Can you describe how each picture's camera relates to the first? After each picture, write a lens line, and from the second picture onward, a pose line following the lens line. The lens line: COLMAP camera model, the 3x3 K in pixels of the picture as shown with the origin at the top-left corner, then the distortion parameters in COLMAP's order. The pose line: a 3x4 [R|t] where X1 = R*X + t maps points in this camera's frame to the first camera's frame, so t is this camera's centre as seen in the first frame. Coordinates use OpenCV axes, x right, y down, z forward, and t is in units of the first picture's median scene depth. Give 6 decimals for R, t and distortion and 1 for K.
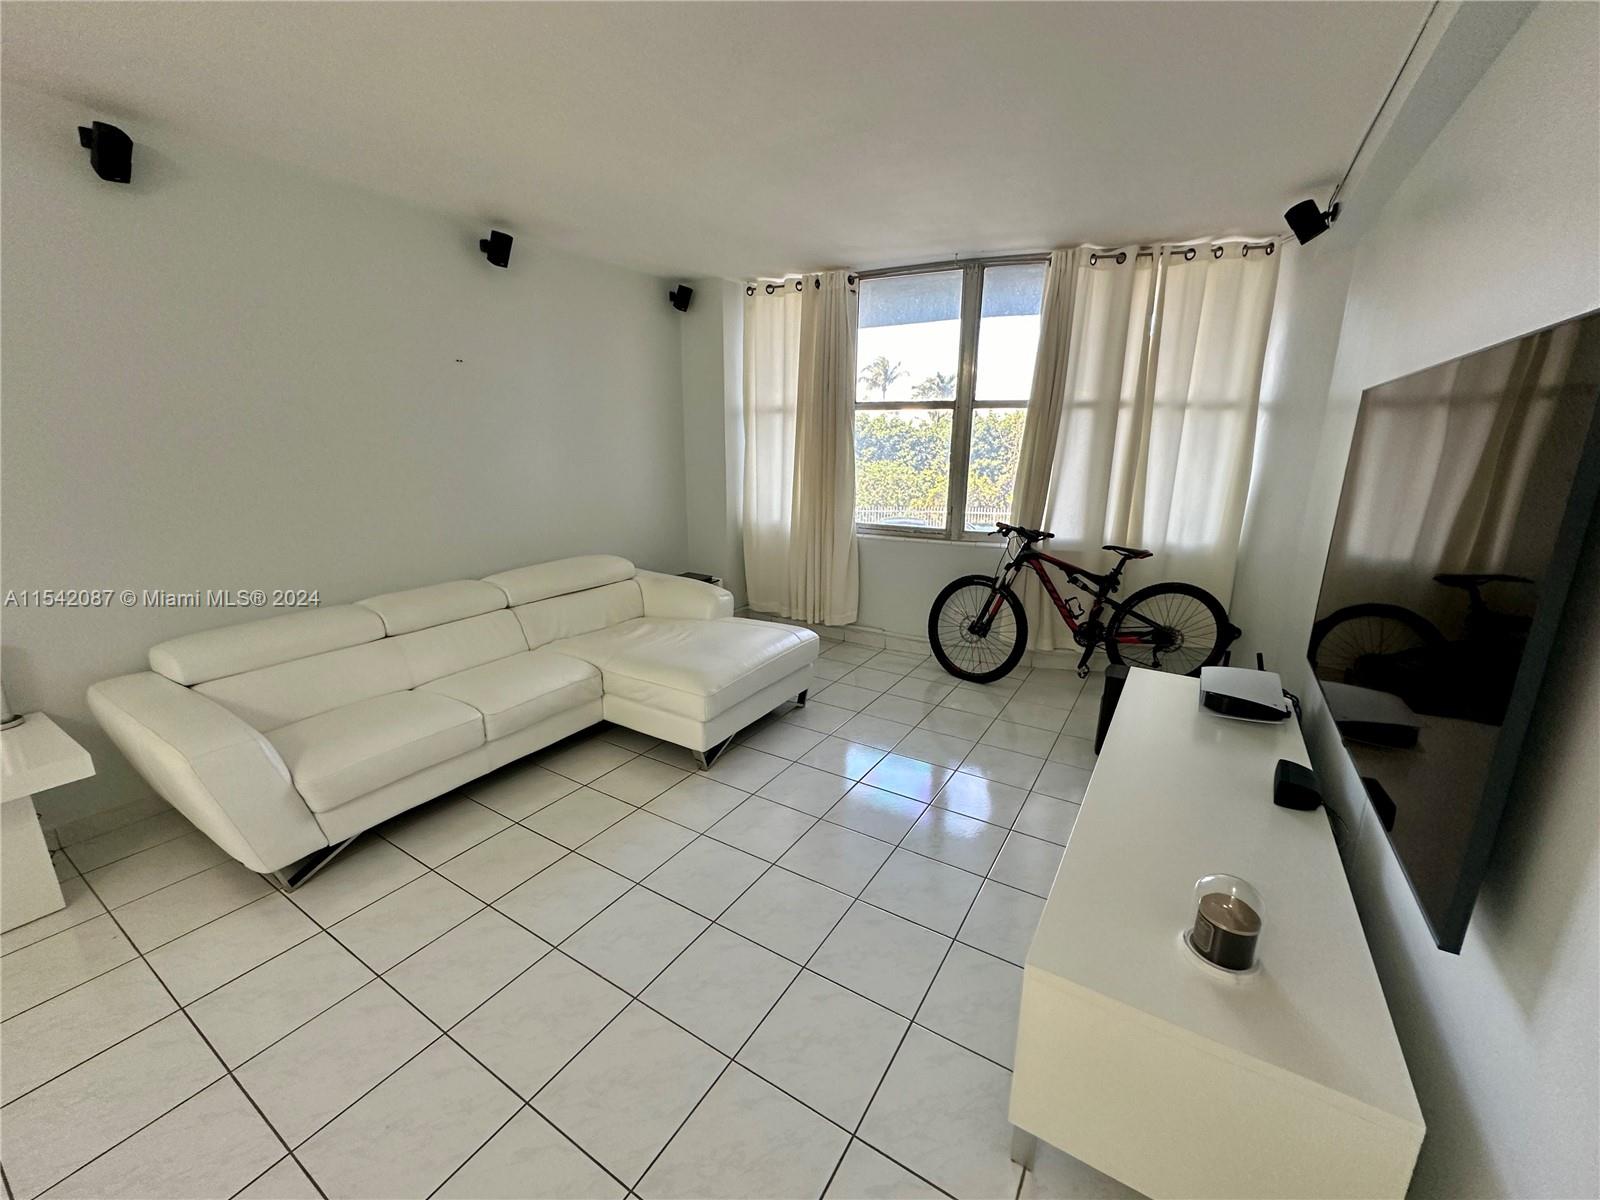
lens RADIAL K [[638.5, 0, 800.6], [0, 638.5, 599.2], [0, 0, 1]] dist [-0.001687, 0.000205]
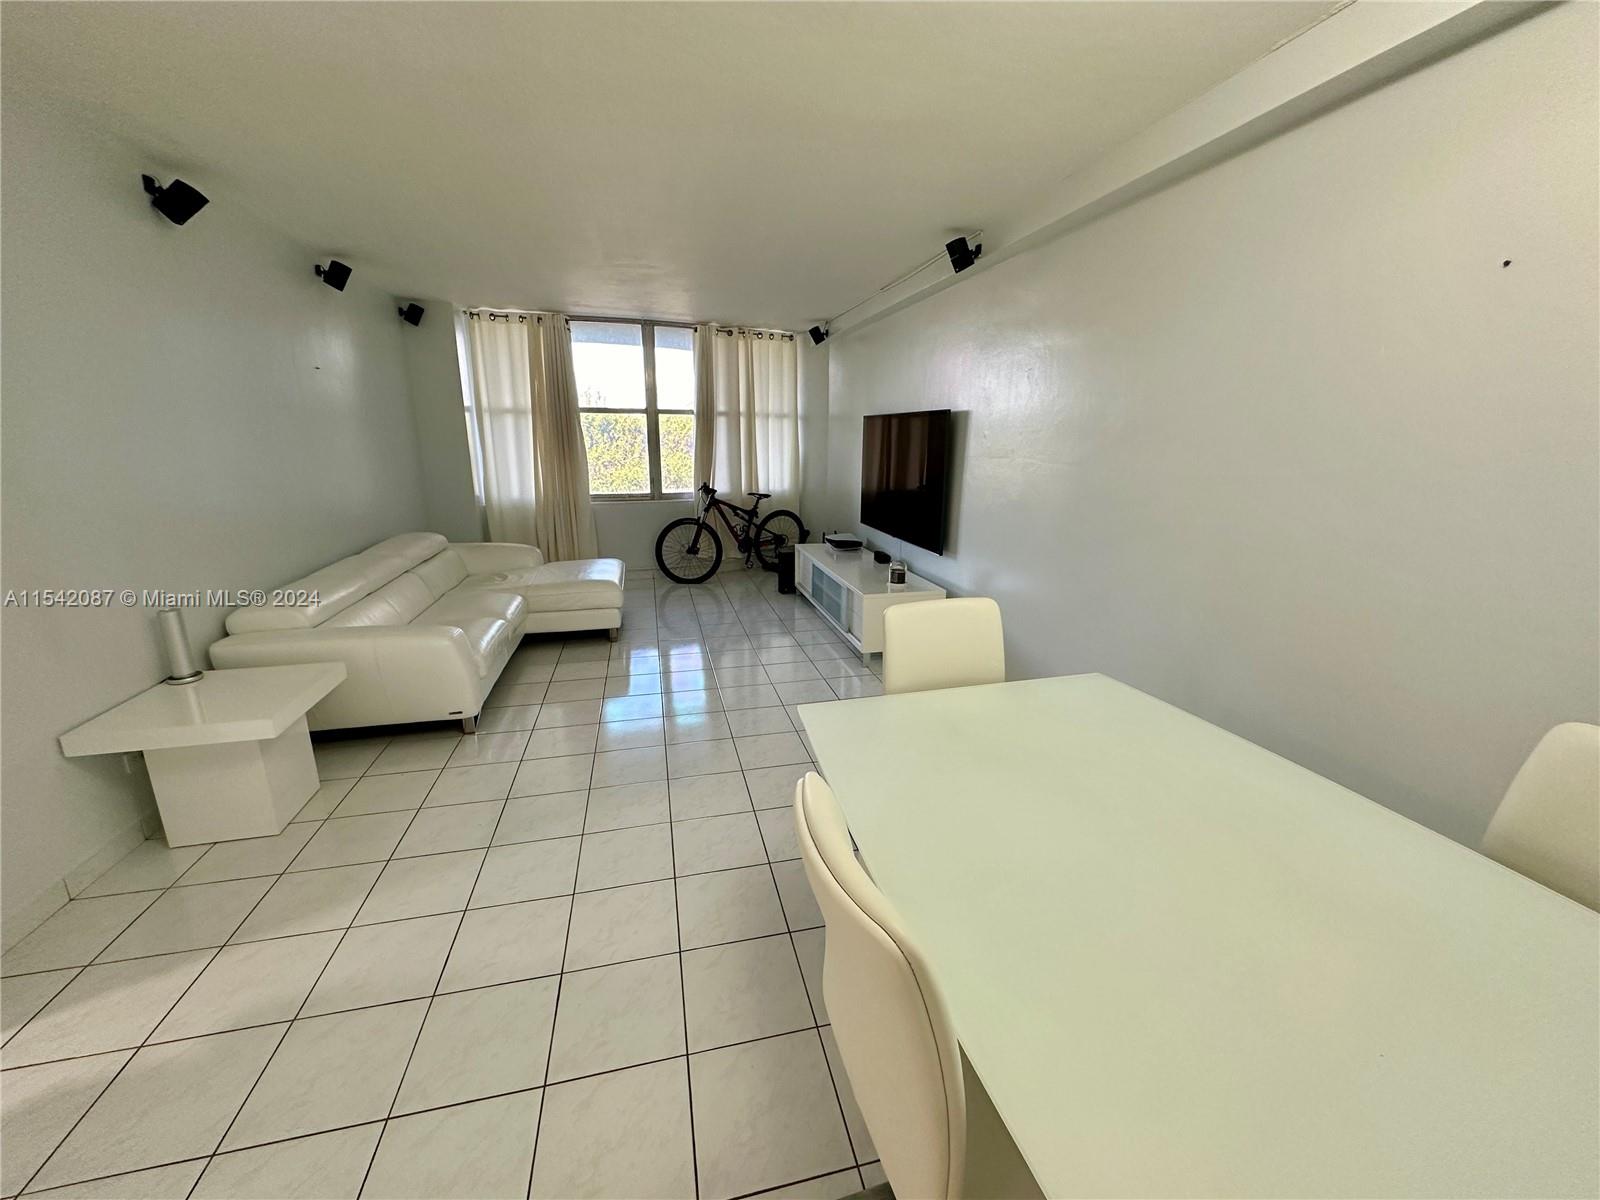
lens RADIAL K [[639.8, 0, 797.5], [0, 639.8, 600.8], [0, 0, 1]] dist [-0.001436, 0.000034]
pose [[0.701899, -0.183792, 0.688155, -0.700354], [0.172003, 0.981279, 0.086641, 0.079565], [-0.691196, 0.057551, 0.720372, -0.366296]]
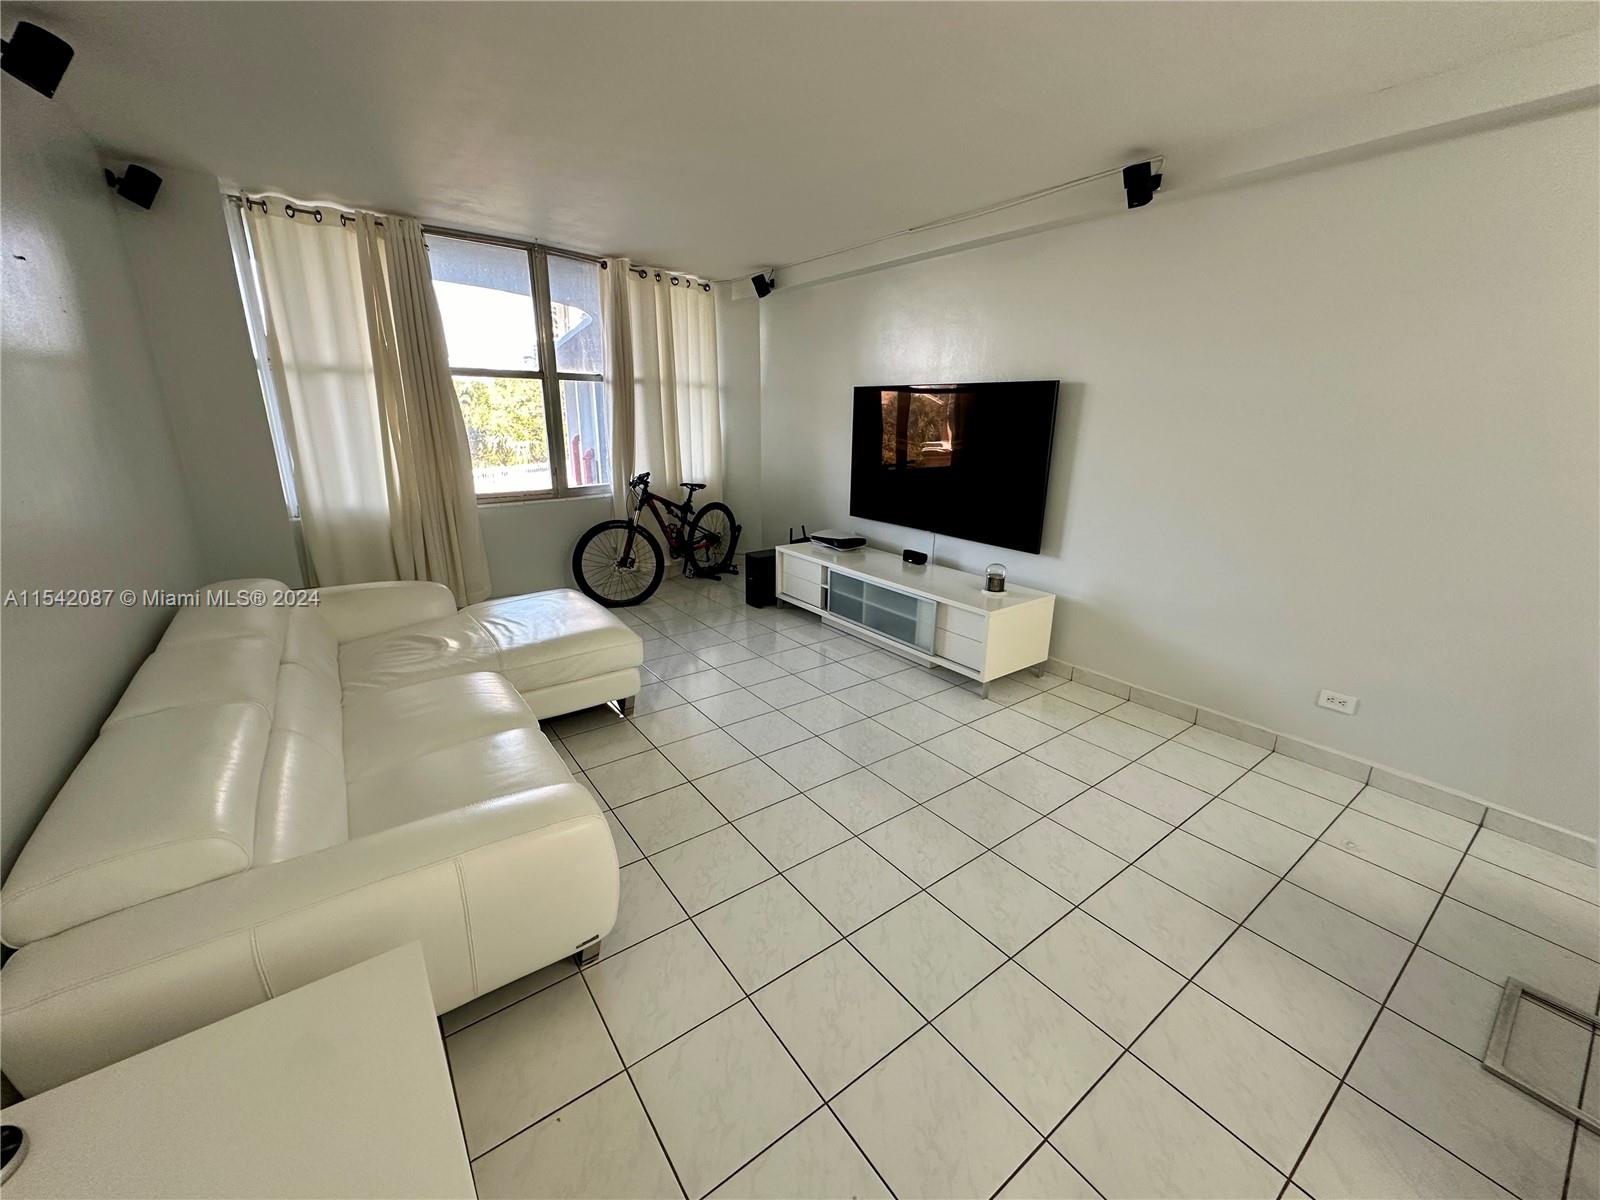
lens RADIAL K [[638.5, 0, 800.6], [0, 638.5, 599.2], [0, 0, 1]] dist [-0.001687, 0.000205]
pose [[0.370905, -0.266866, 0.889501, -0.735368], [0.216597, 0.956265, 0.196580, -0.057018], [-0.903059, 0.119751, 0.412486, 0.196106]]
